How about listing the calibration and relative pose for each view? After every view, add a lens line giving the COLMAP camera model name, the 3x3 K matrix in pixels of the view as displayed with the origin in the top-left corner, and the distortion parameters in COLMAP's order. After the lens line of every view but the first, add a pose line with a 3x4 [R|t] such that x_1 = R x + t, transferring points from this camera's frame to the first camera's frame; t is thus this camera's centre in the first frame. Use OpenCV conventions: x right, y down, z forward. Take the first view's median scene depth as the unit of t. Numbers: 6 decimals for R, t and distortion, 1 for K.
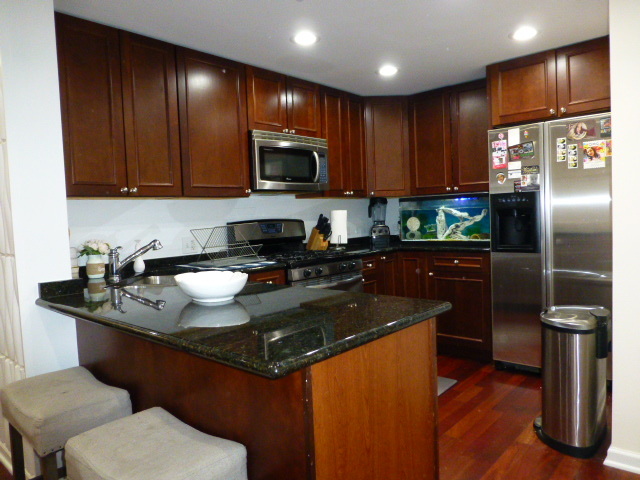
lens RADIAL K [[461.7, 0, 319.8], [0, 461.7, 241.7], [0, 0, 1]] dist [-0.033317, 0.013778]
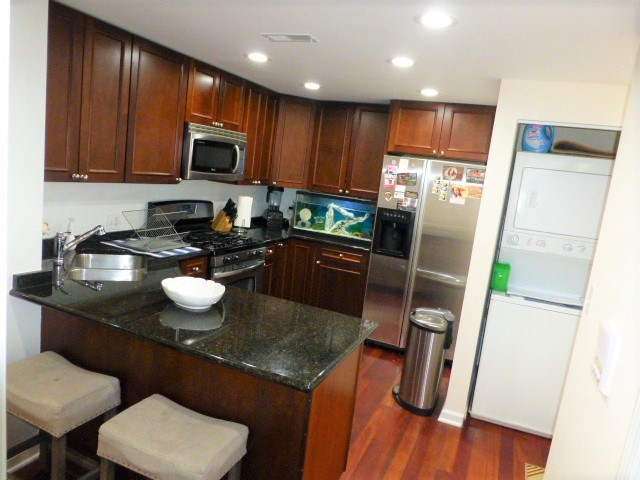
lens RADIAL K [[461.7, 0, 319.0], [0, 461.7, 243.2], [0, 0, 1]] dist [-0.033317, 0.013778]
pose [[0.935549, 0.098105, 0.339299, -0.196129], [-0.137568, 0.986001, 0.094224, -0.108124], [-0.325305, -0.134828, 0.935948, -0.123259]]
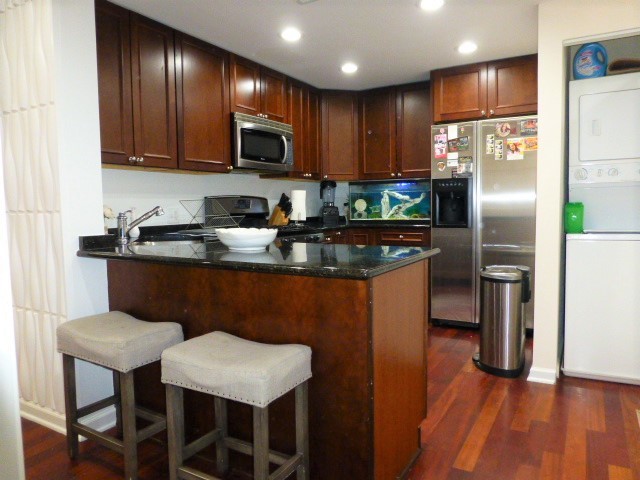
lens RADIAL K [[461.7, 0, 319.3], [0, 461.7, 242.9], [0, 0, 1]] dist [-0.033317, 0.013778]
pose [[0.979825, 0.008423, 0.199679, -0.163012], [-0.011971, 0.999791, 0.016566, 0.048685], [-0.199498, -0.018622, 0.979721, -0.124746]]
